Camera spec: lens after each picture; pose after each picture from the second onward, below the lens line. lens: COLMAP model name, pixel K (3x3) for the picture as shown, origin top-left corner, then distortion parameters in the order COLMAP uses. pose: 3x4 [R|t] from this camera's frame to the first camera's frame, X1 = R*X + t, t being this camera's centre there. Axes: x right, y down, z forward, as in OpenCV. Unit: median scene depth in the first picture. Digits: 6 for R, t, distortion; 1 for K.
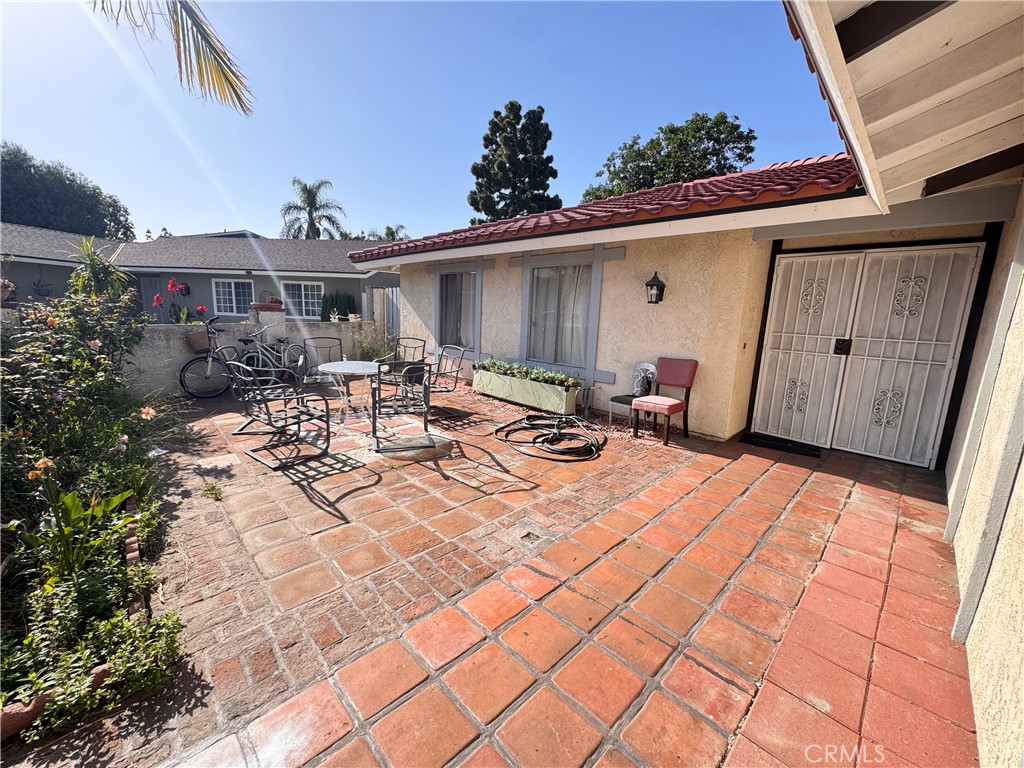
lens RADIAL K [[406.9, 0, 512.0], [0, 406.9, 384.0], [0, 0, 1]] dist [-0.003164, 0.000281]
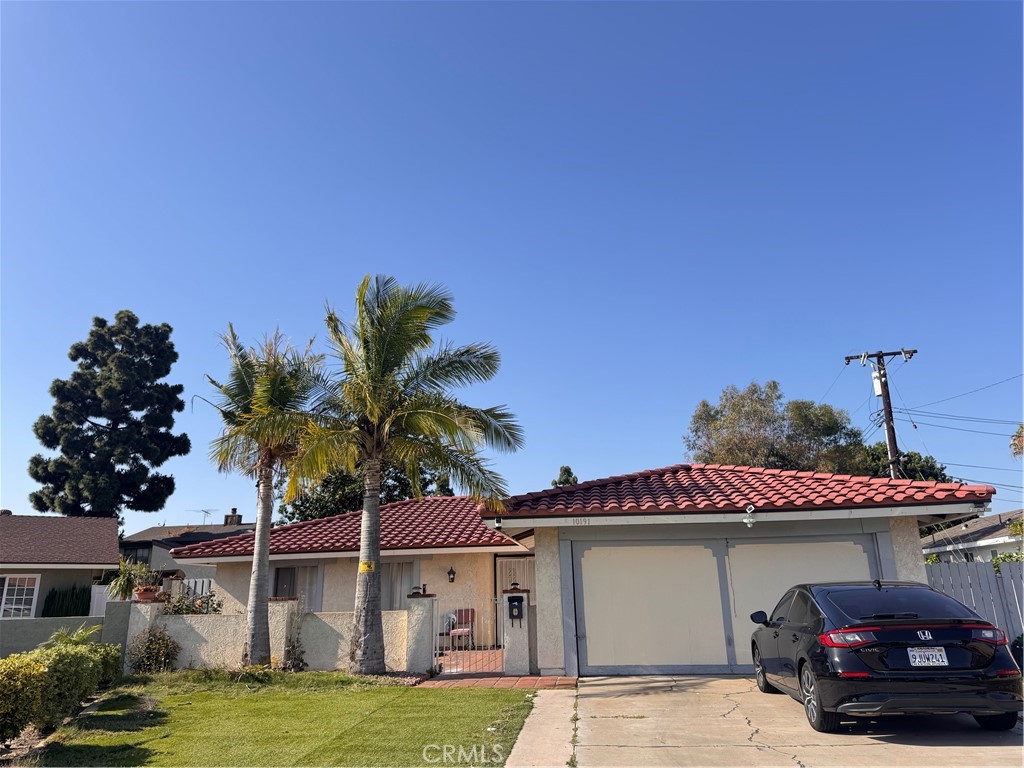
lens RADIAL K [[718.2, 0, 505.1], [0, 718.2, 378.9], [0, 0, 1]] dist [0.094759, -0.134680]
pose [[0.792069, 0.124285, 0.597645, -1.574533], [0.156676, 0.904865, -0.395819, 0.325883], [-0.589982, 0.407152, 0.697243, -1.919094]]
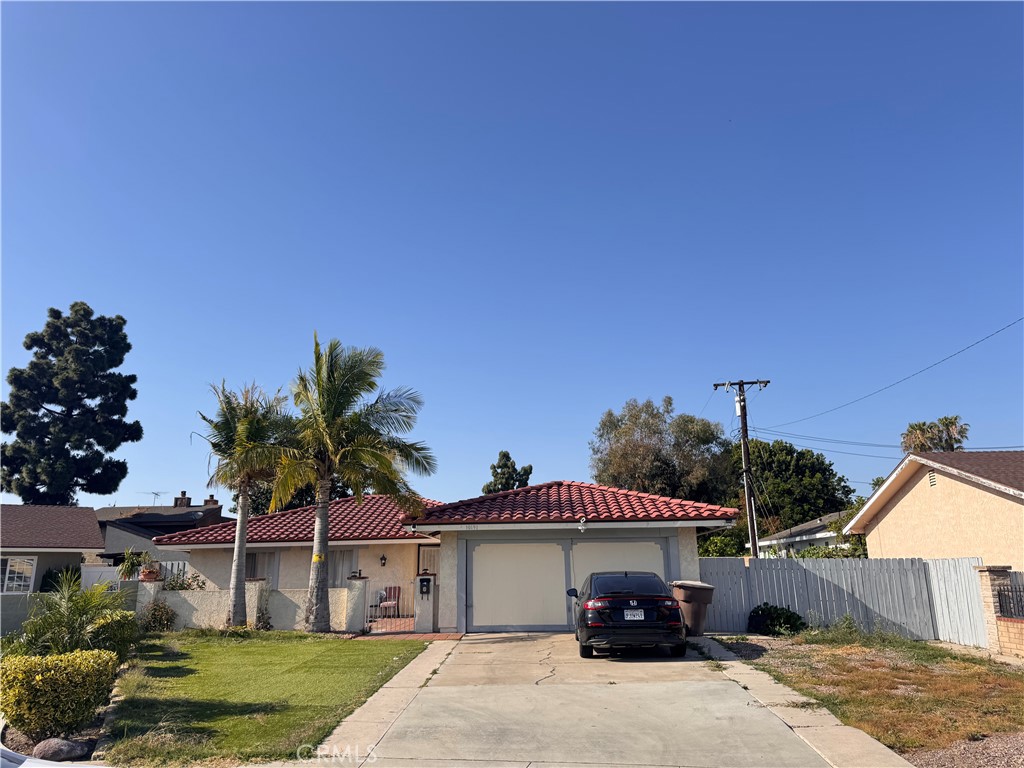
lens RADIAL K [[717.6, 0, 512.0], [0, 717.6, 384.0], [0, 0, 1]] dist [0.078273, -0.091380]
pose [[0.735694, 0.125085, 0.665664, -2.053010], [0.159960, 0.922911, -0.350213, 0.433903], [-0.658154, 0.364129, 0.658971, -2.736024]]
